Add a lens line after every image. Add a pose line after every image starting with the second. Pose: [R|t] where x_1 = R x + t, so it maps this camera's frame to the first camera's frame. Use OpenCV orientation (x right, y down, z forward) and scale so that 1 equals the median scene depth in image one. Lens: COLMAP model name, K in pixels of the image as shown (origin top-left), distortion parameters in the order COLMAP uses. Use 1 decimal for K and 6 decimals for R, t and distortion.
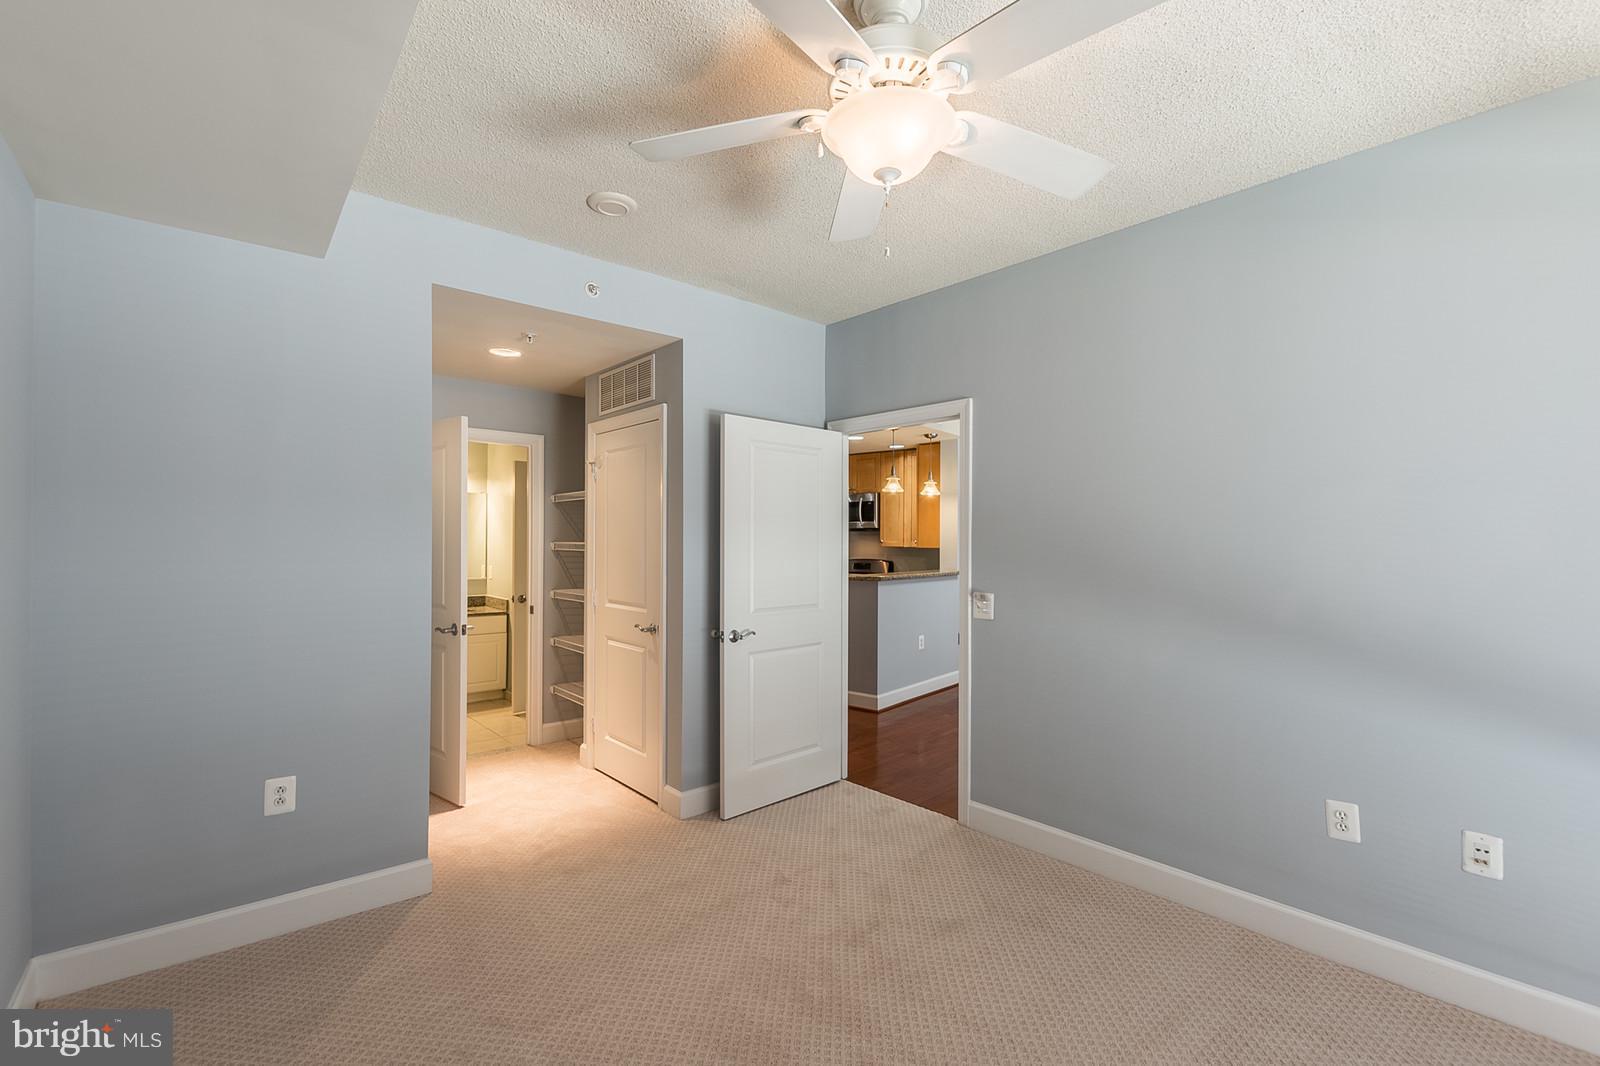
lens RADIAL K [[701.9, 0, 799.5], [0, 701.9, 544.2], [0, 0, 1]] dist [0.000718, -0.001692]
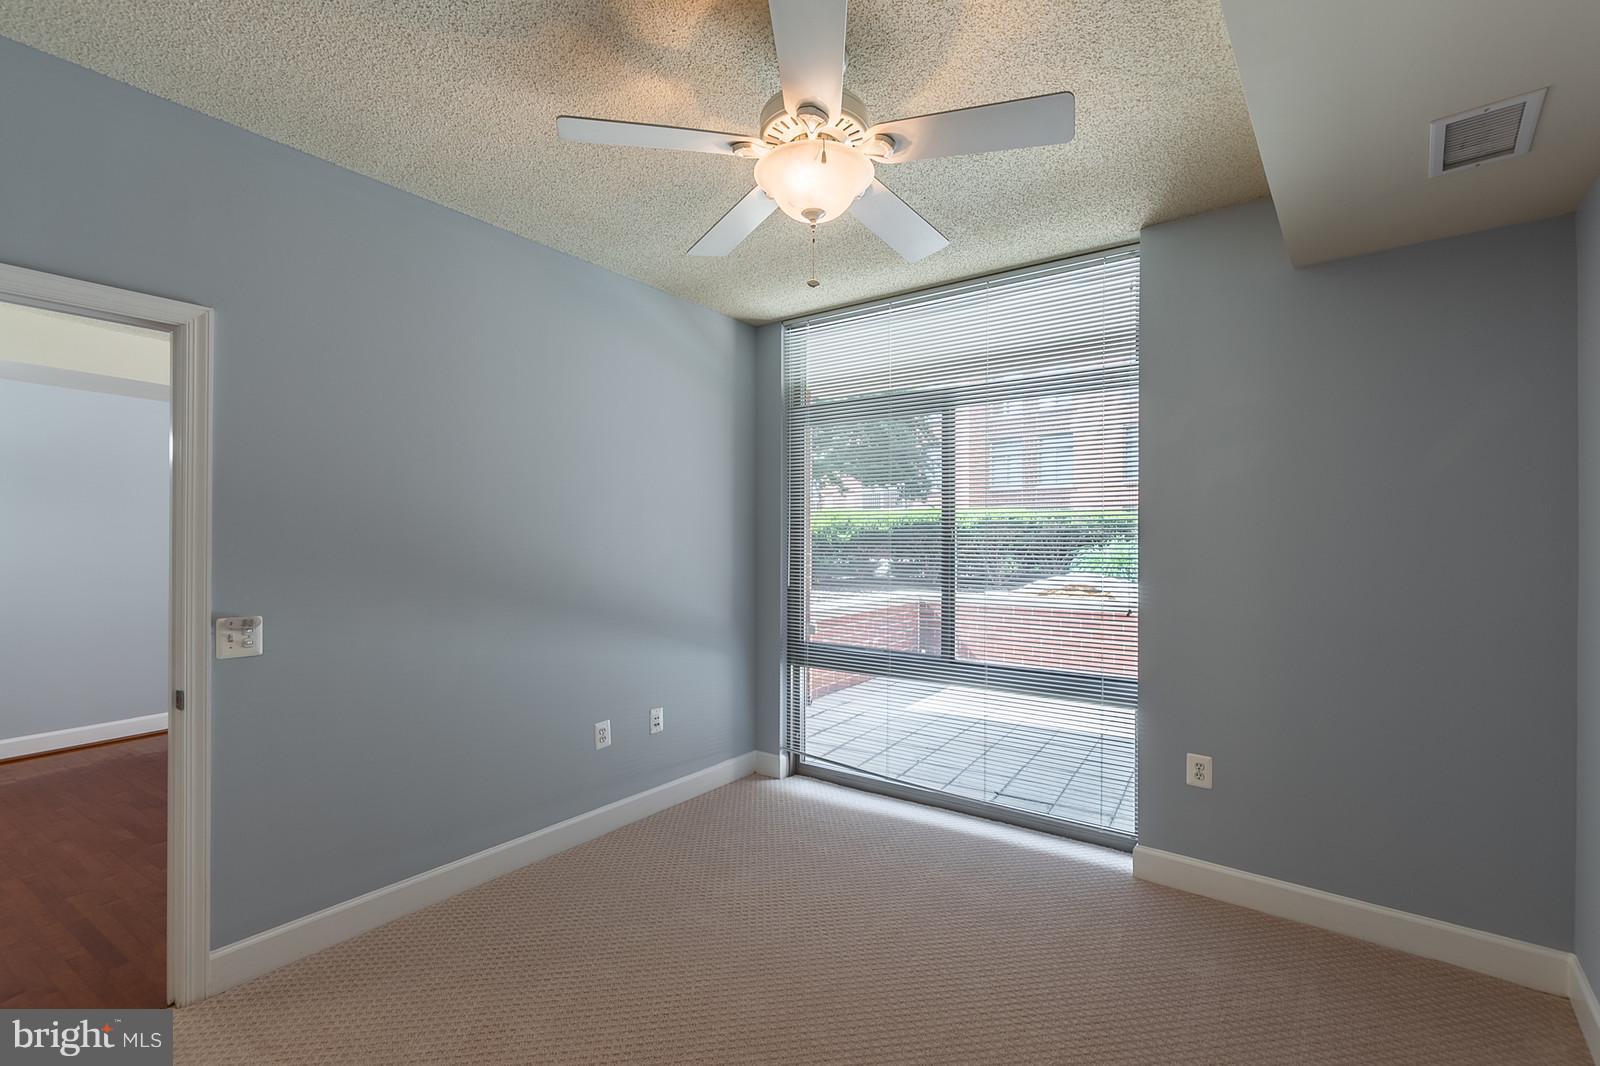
lens RADIAL K [[701.9, 0, 799.5], [0, 701.9, 544.2], [0, 0, 1]] dist [0.000718, -0.001692]
pose [[-0.209299, -0.006916, 0.977827, -0.477581], [0.003543, 0.999963, 0.007831, -0.001582], [-0.977845, 0.005104, -0.209267, 0.617760]]
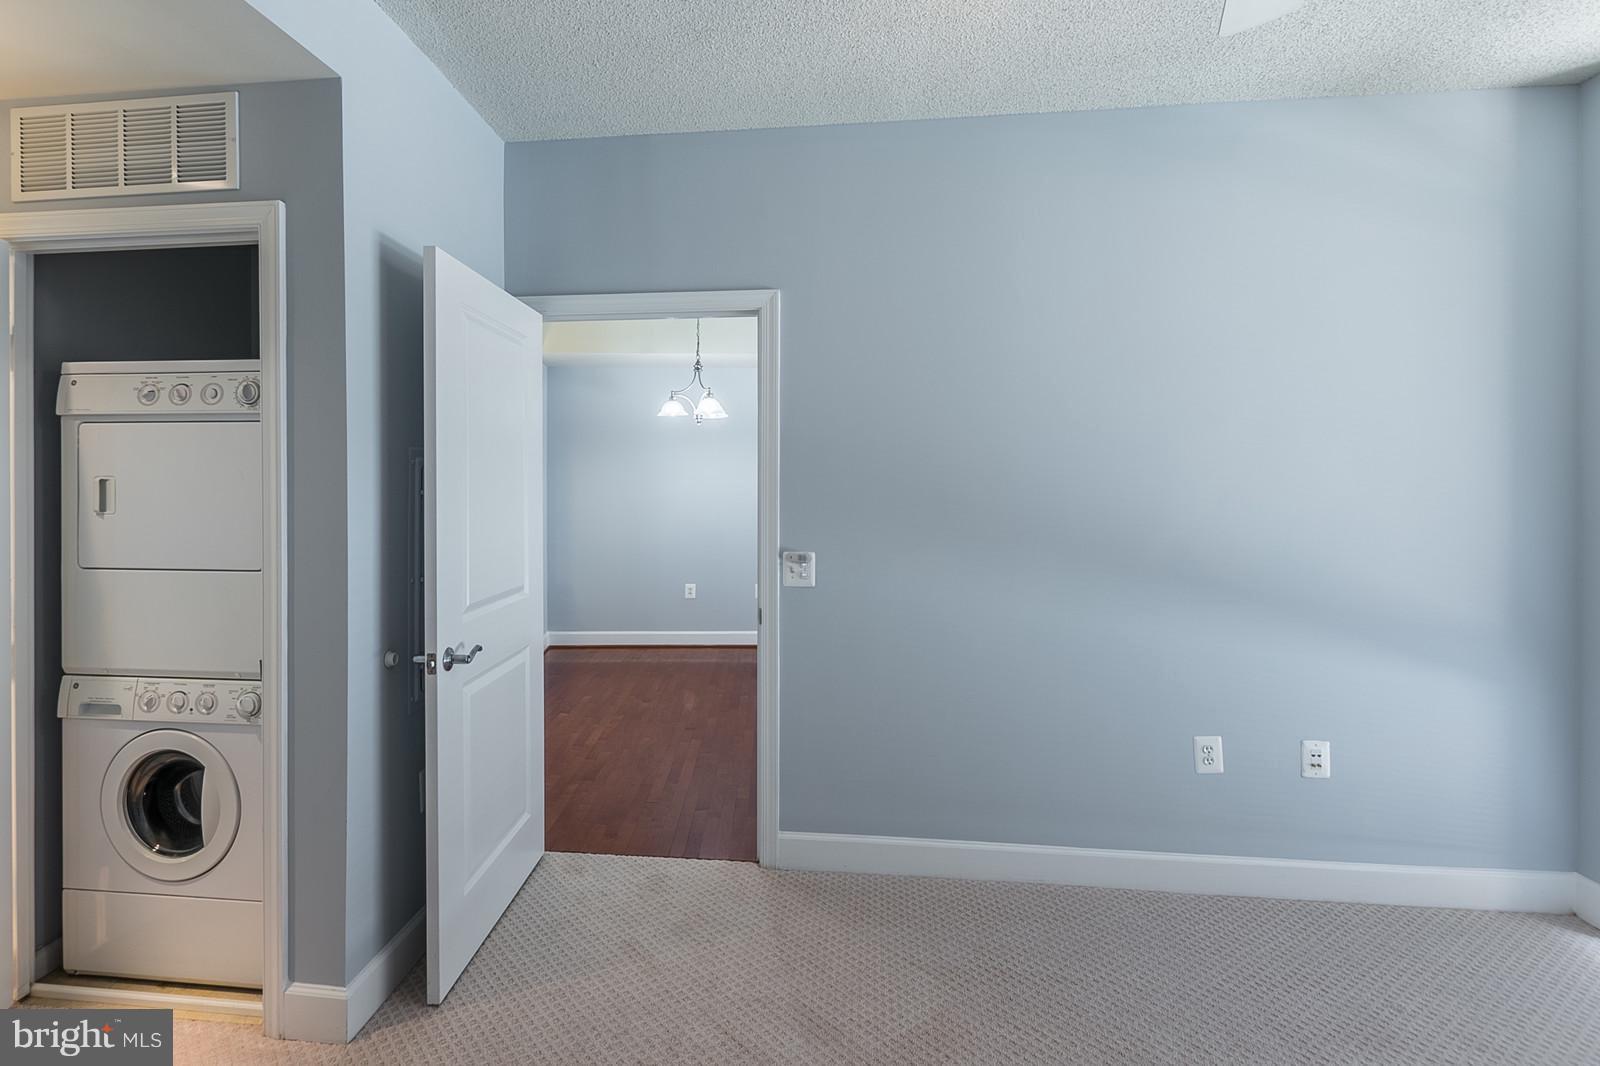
lens RADIAL K [[781.3, 0, 744.9], [0, 781.3, 492.1], [0, 0, 1]] dist [0.004951, -0.001489]
pose [[0.747752, -0.009592, 0.663908, -0.332108], [0.006696, 0.999954, 0.006905, -0.000994], [-0.663944, -0.000718, 0.747782, 0.406064]]
